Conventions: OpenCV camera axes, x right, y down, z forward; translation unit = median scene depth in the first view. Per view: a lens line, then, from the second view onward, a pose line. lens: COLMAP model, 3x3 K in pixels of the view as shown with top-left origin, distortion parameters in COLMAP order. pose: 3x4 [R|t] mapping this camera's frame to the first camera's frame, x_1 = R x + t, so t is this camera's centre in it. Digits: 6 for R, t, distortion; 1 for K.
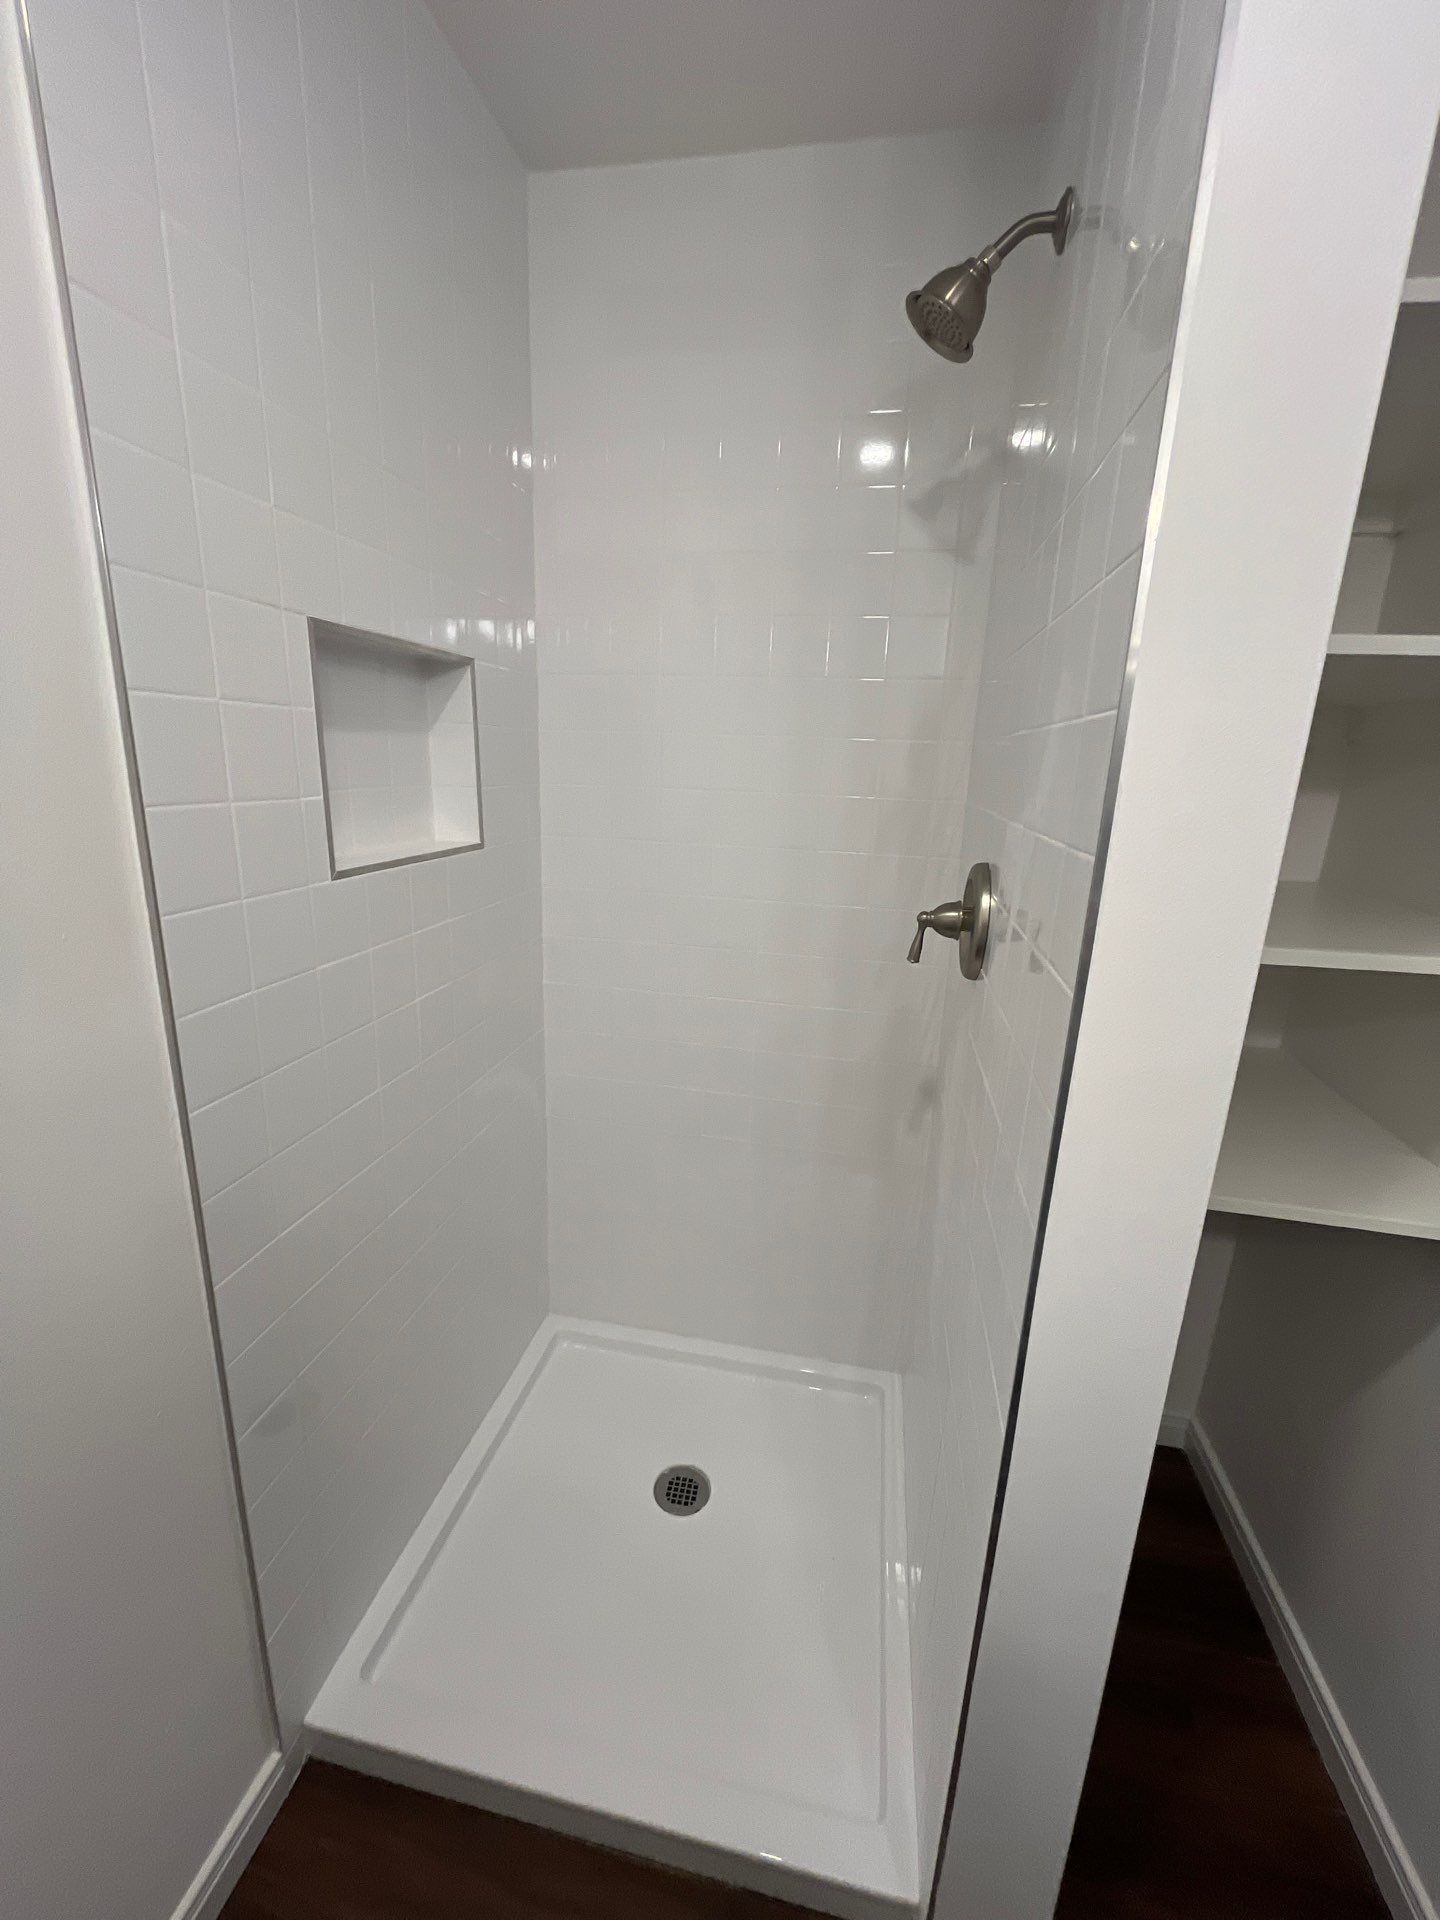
lens RADIAL K [[781.1, 0, 720.0], [0, 781.1, 960.0], [0, 0, 1]] dist [-0.002425, -0.000042]
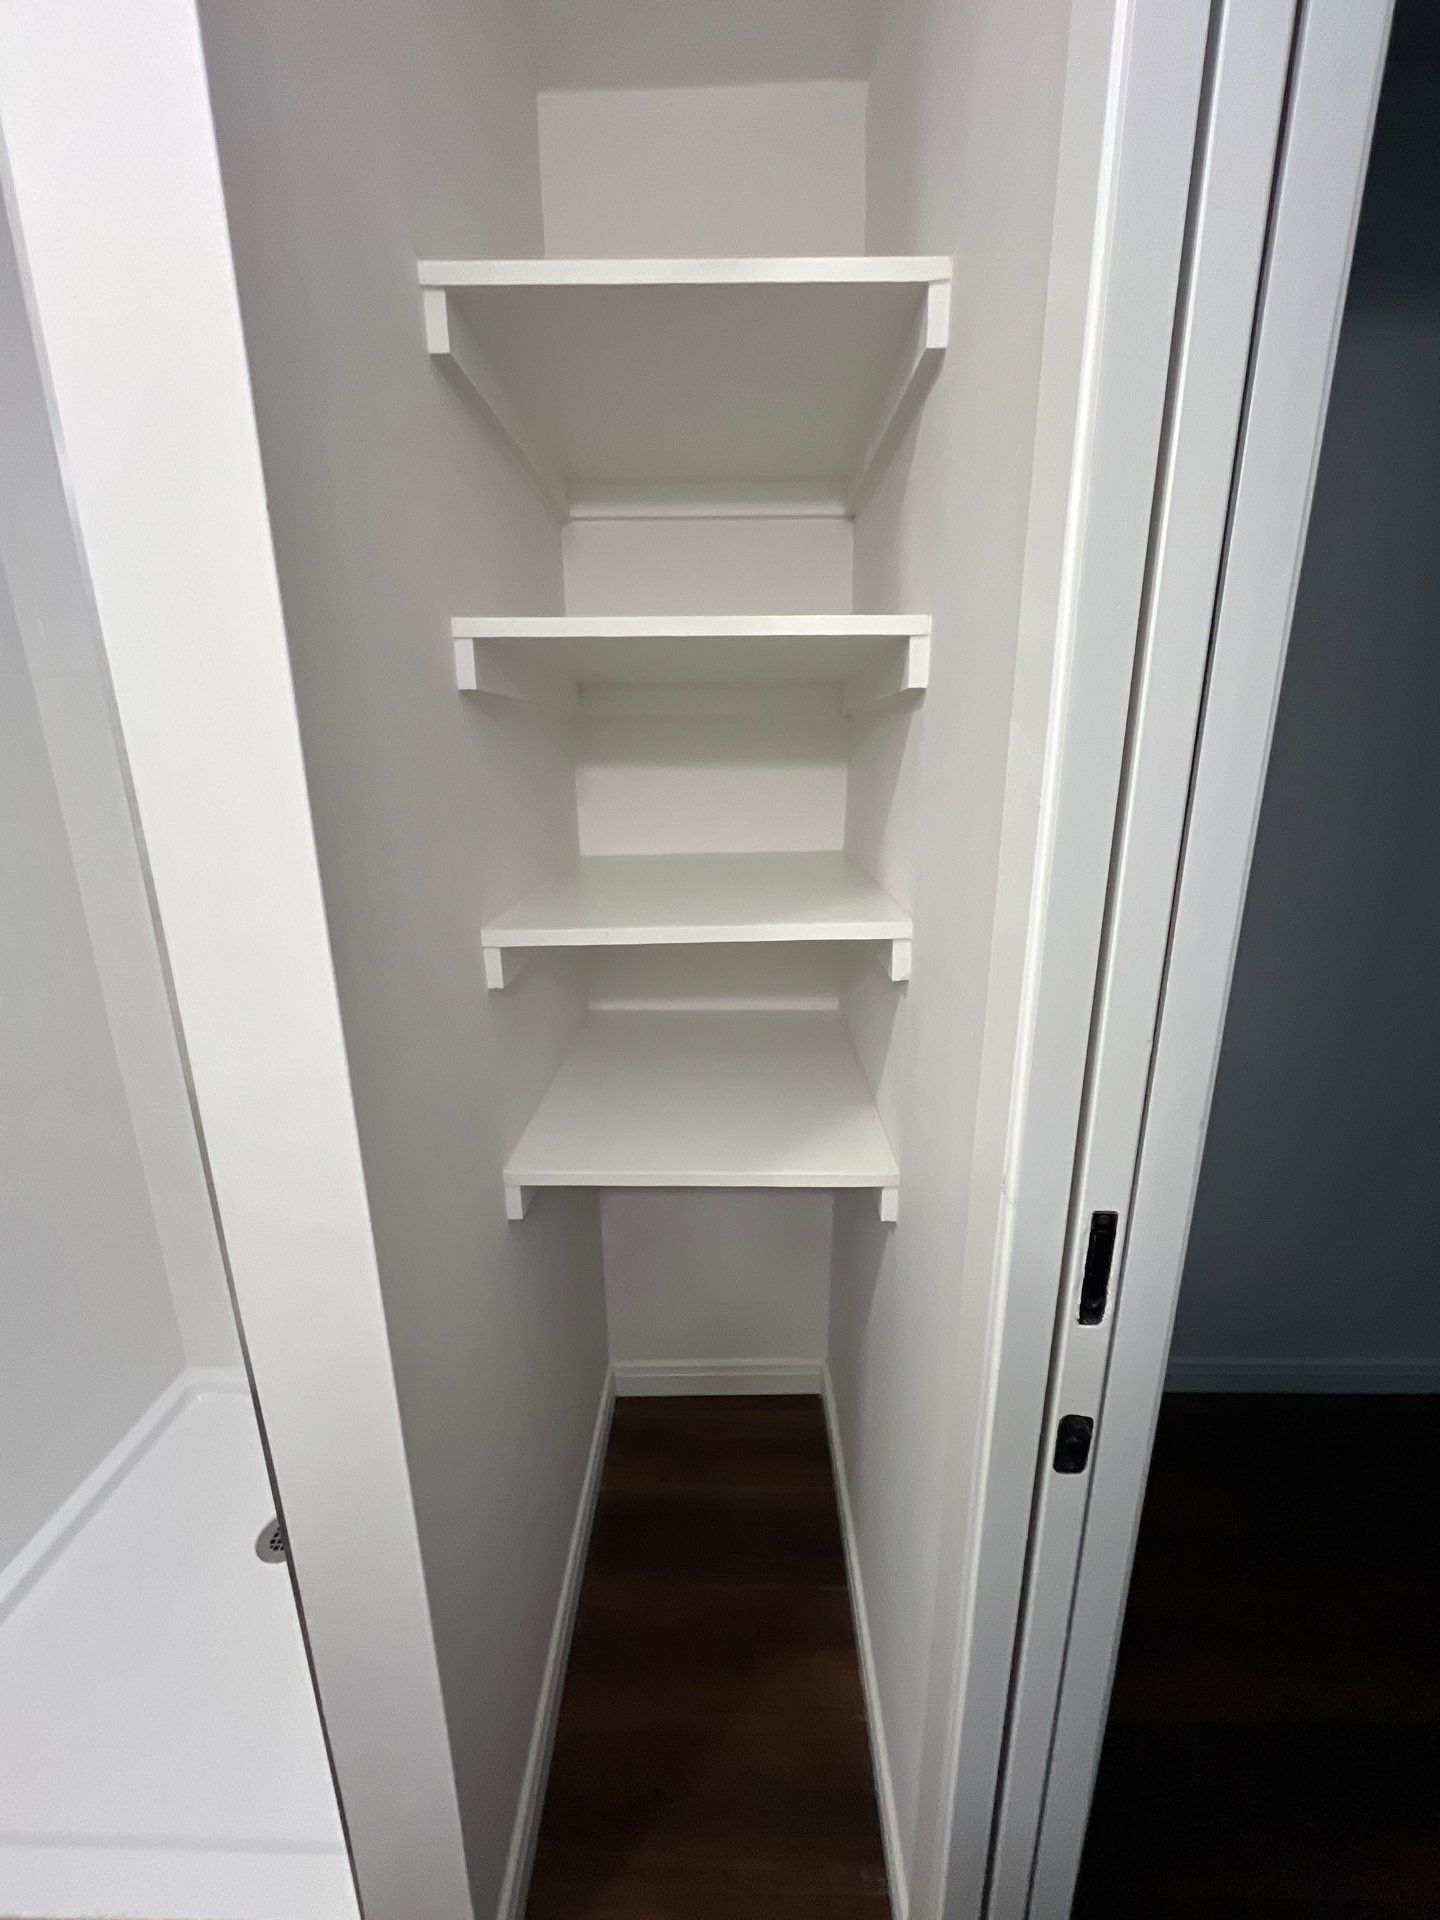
lens RADIAL K [[781.1, 0, 720.0], [0, 781.1, 960.0], [0, 0, 1]] dist [-0.002425, -0.000042]
pose [[0.981674, -0.088745, 0.168643, 0.376417], [0.085639, 0.995997, 0.025618, 0.005932], [-0.170241, -0.010706, 0.985344, -0.012391]]
